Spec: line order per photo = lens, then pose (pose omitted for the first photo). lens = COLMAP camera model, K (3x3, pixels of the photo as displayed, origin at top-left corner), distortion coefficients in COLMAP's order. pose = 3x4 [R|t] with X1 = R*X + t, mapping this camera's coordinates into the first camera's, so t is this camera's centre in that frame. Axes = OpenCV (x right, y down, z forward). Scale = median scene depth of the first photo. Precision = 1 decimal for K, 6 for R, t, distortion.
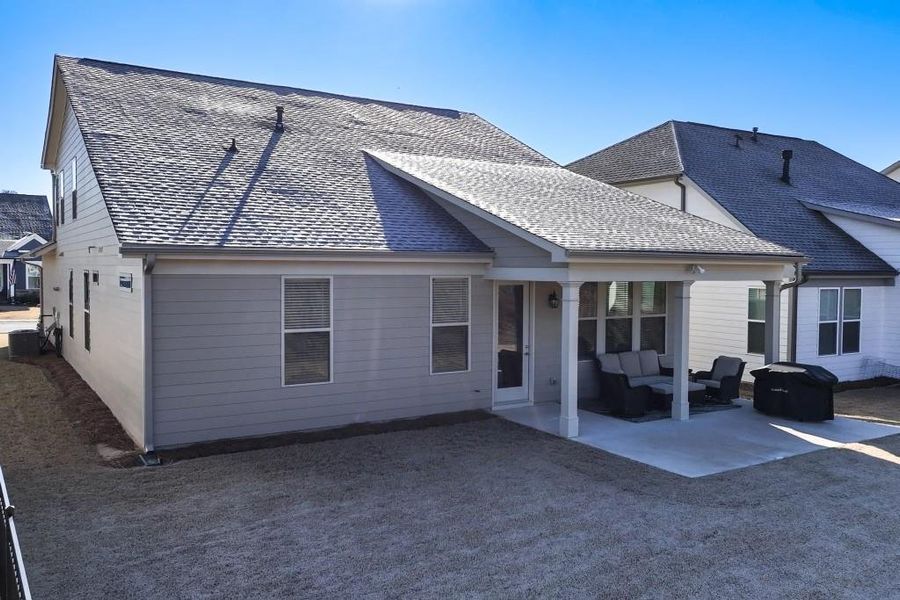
lens RADIAL K [[748.5, 0, 450.0], [0, 748.5, 300.0], [0, 0, 1]] dist [-0.004882, -0.001433]
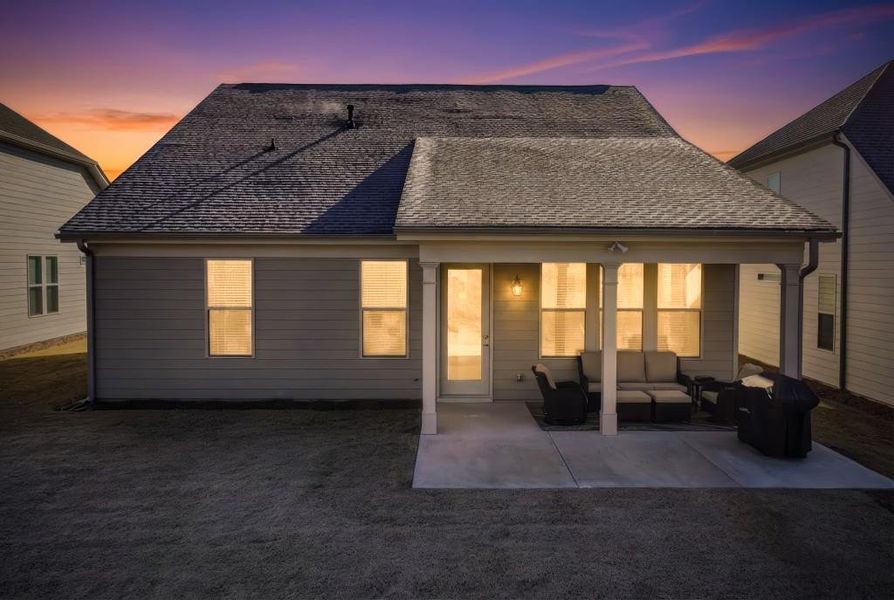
lens RADIAL K [[749.8, 0, 447.0], [0, 749.8, 300.0], [0, 0, 1]] dist [-0.006043, -0.005505]
pose [[0.850997, 0.021400, -0.524734, 0.637724], [-0.021129, 0.999756, 0.006506, 0.014403], [0.524745, 0.005550, 0.851241, 0.234233]]
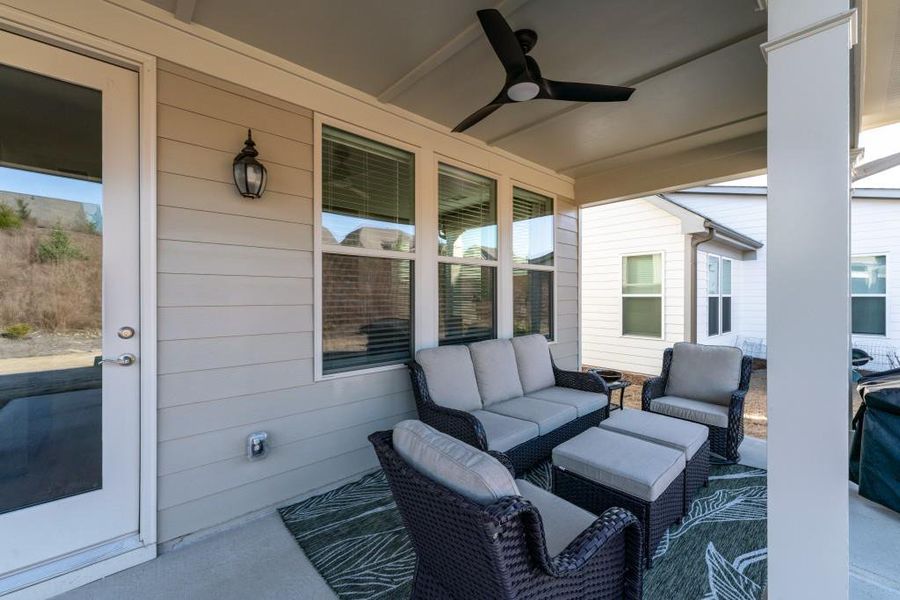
lens RADIAL K [[379.7, 0, 447.3], [0, 379.7, 289.2], [0, 0, 1]] dist [-0.004733, -0.000024]
pose [[0.985170, -0.001150, 0.171579, 0.224213], [0.010342, 0.998557, -0.052690, 0.065121], [-0.171270, 0.053683, 0.983760, 1.005676]]
